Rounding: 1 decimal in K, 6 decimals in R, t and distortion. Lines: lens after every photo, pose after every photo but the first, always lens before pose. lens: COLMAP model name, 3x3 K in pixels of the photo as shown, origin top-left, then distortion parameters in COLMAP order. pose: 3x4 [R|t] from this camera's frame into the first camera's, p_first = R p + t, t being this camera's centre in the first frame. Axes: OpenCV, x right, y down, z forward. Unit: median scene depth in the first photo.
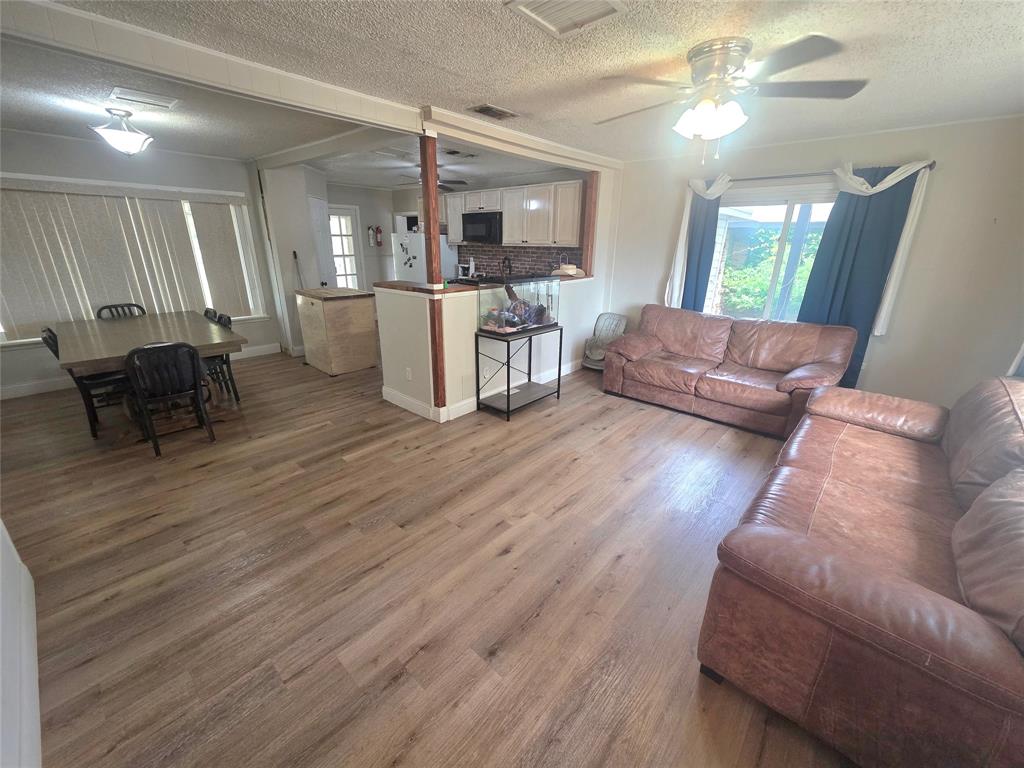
lens RADIAL K [[407.6, 0, 511.7], [0, 407.6, 381.1], [0, 0, 1]] dist [0.003229, 0.000049]
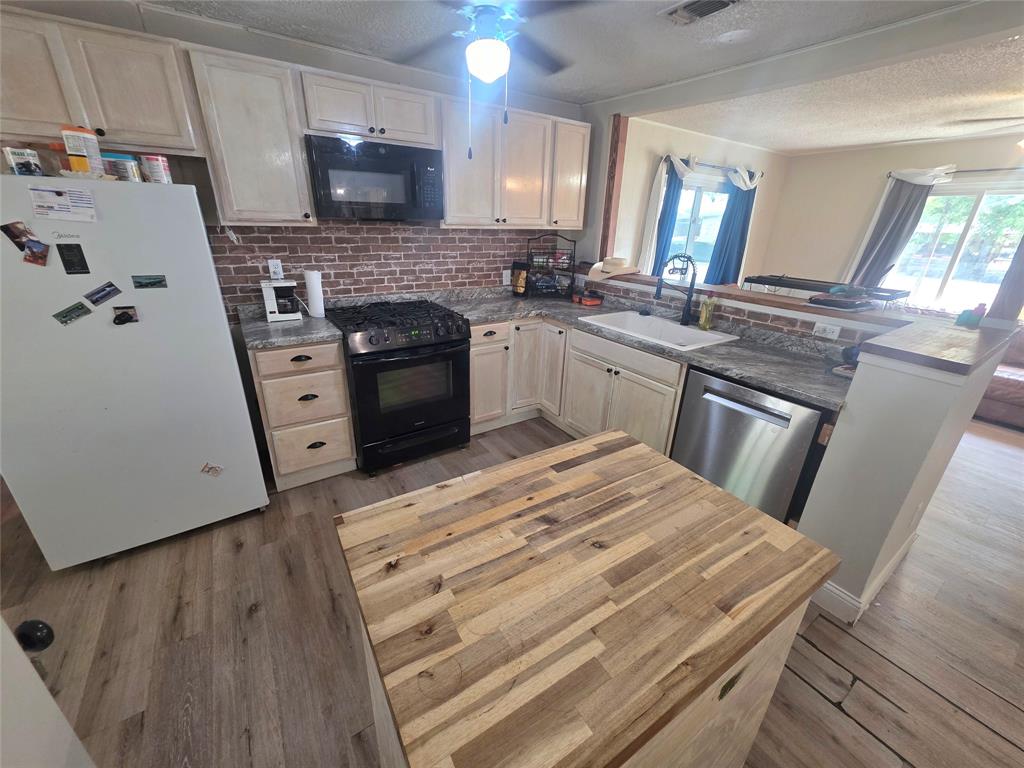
lens RADIAL K [[405.9, 0, 510.5], [0, 405.9, 382.2], [0, 0, 1]] dist [0.003594, 0.000148]
pose [[0.245767, -0.366675, 0.897301, -0.982886], [0.291713, 0.910757, 0.292275, -0.580293], [-0.924393, 0.189923, 0.330798, 1.644115]]
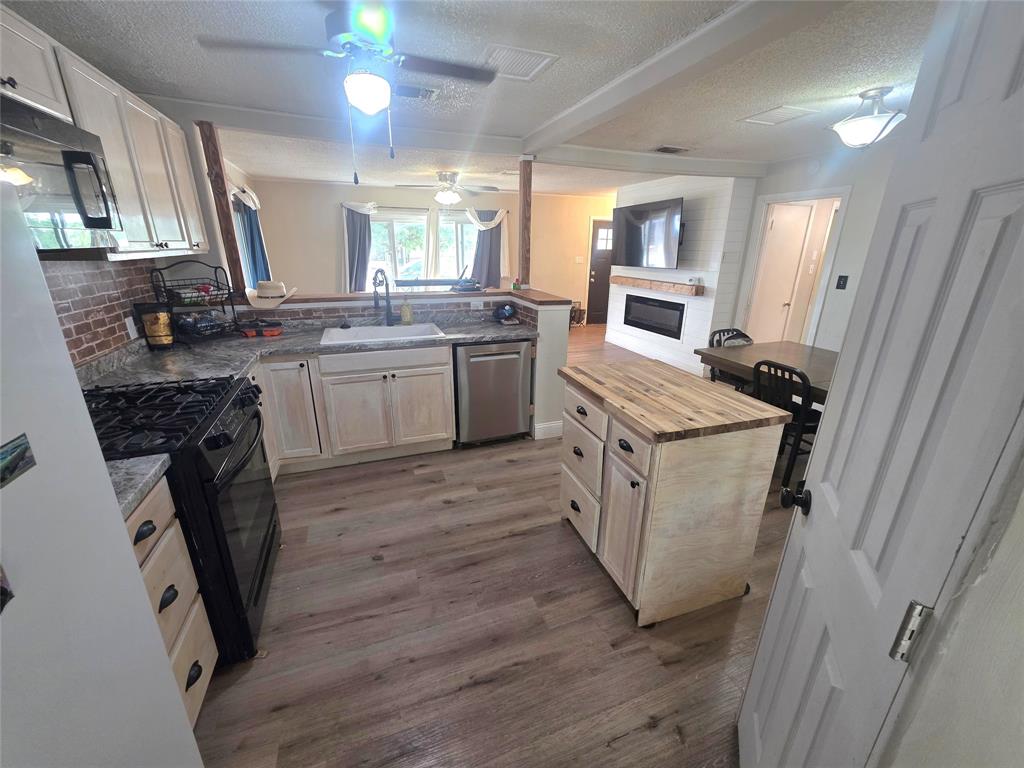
lens RADIAL K [[407.6, 0, 511.7], [0, 407.6, 381.1], [0, 0, 1]] dist [0.003229, 0.000049]
pose [[-0.882339, -0.168919, 0.439255, -0.827788], [0.132712, 0.806175, 0.576601, -0.797655], [-0.451516, 0.567052, -0.688902, 2.273648]]
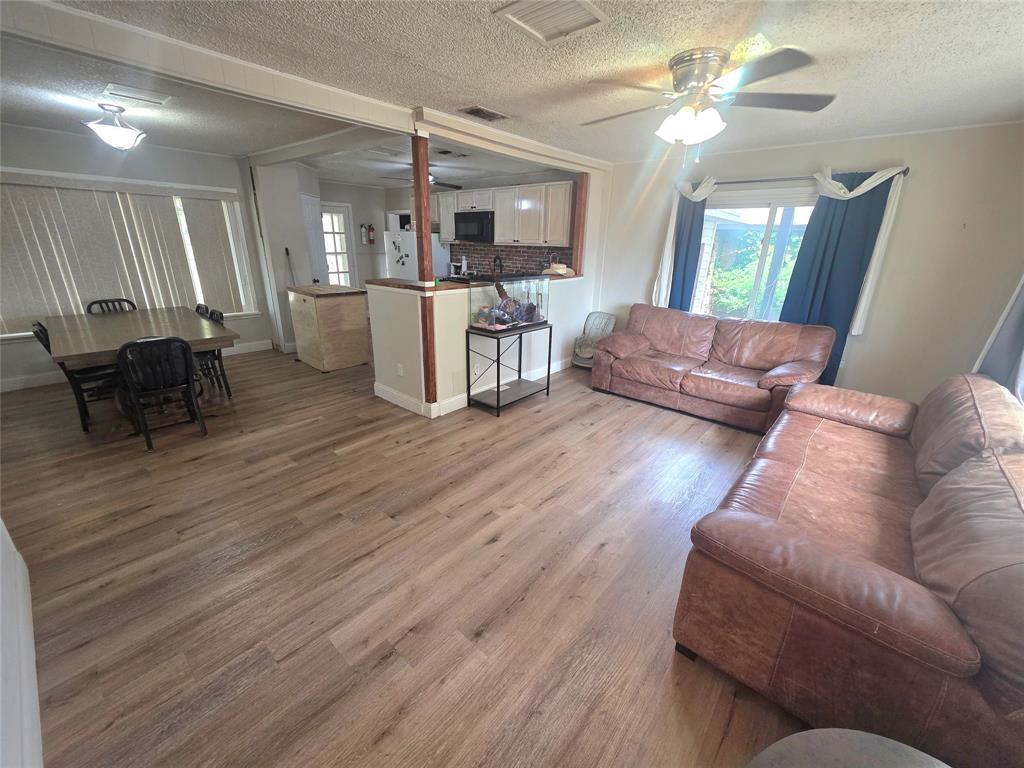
lens RADIAL K [[407.6, 0, 511.7], [0, 407.6, 381.1], [0, 0, 1]] dist [0.003229, 0.000049]
pose [[0.999840, 0.004452, 0.017347, 0.009322], [-0.004470, 0.999990, 0.001001, 0.009850], [-0.017342, -0.001079, 0.999849, -0.025114]]
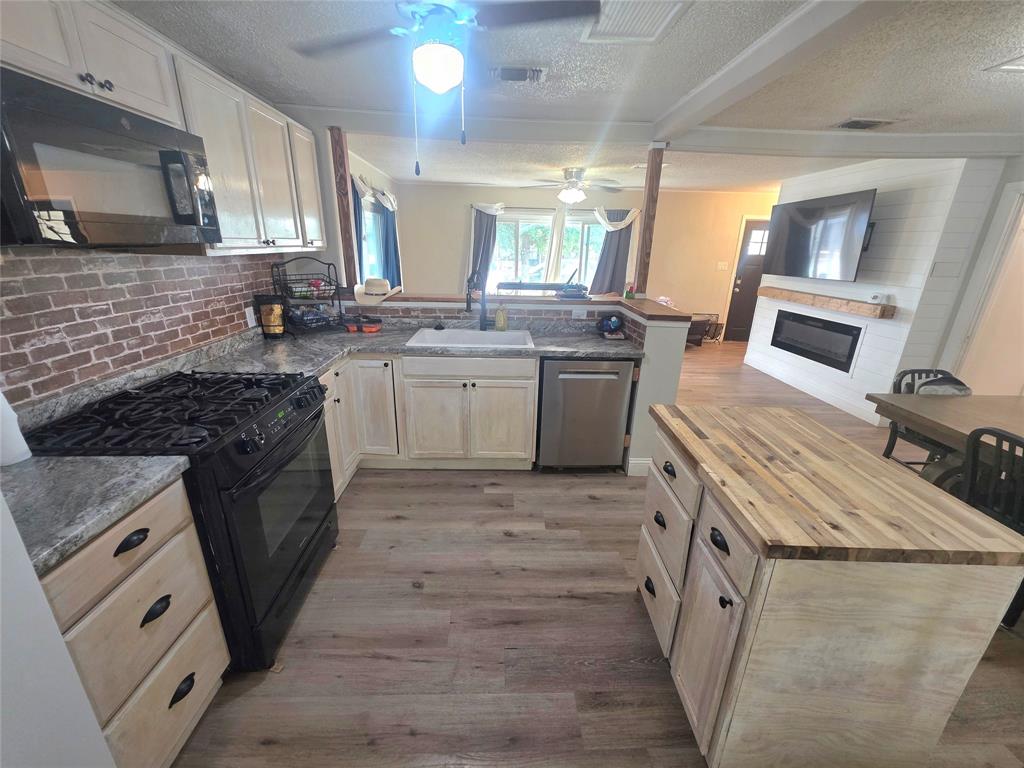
lens RADIAL K [[407.6, 0, 511.7], [0, 407.6, 381.1], [0, 0, 1]] dist [0.003229, 0.000049]
pose [[-0.688336, -0.258816, 0.677649, -0.822092], [0.203511, 0.827762, 0.522870, -0.749322], [-0.696259, 0.497819, -0.517107, 2.129295]]
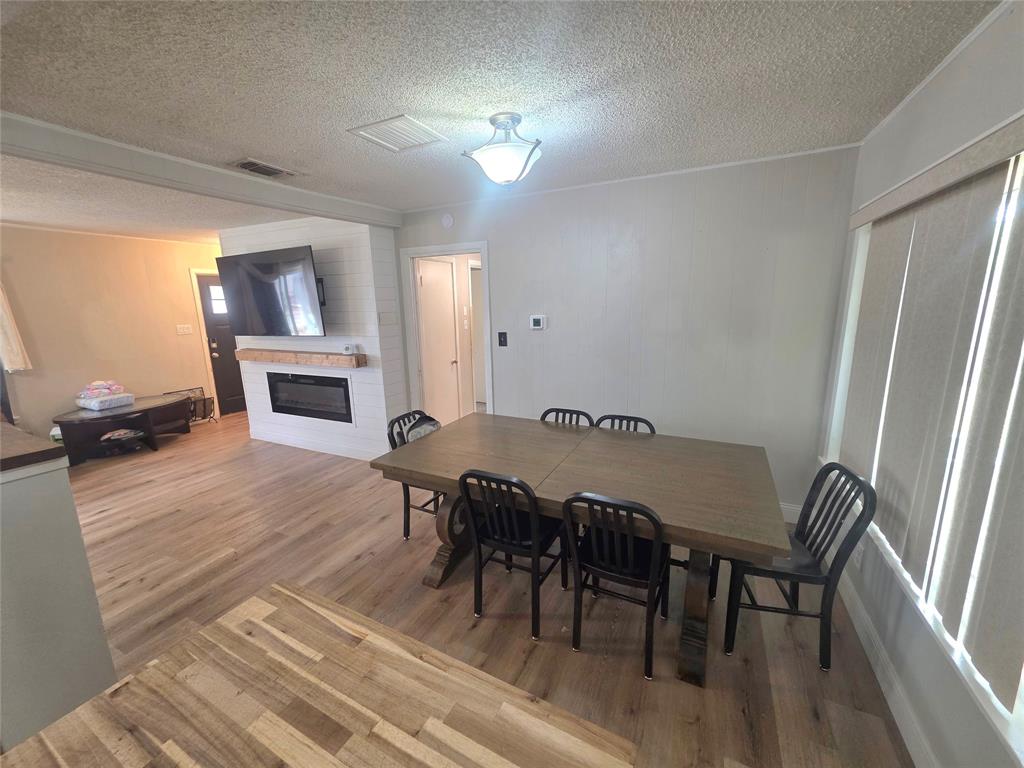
lens RADIAL K [[407.6, 0, 511.7], [0, 407.6, 381.1], [0, 0, 1]] dist [0.003229, 0.000049]
pose [[-0.961562, 0.062017, -0.267492, -0.821110], [-0.079779, 0.869040, 0.488268, -0.650874], [0.262742, 0.490840, -0.830688, 1.806159]]
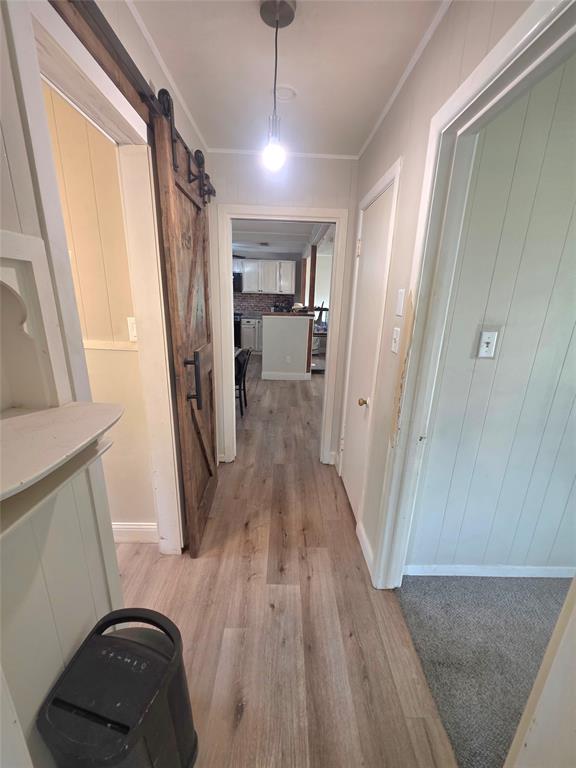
lens RADIAL K [[305.7, 0, 289.2], [0, 305.7, 382.9], [0, 0, 1]] dist [0.003229, 0.000049]
pose [[0.732679, -0.178245, 0.656818, -1.589003], [0.196172, 0.979444, 0.046969, 0.030046], [-0.651688, 0.094436, 0.752585, -0.100904]]
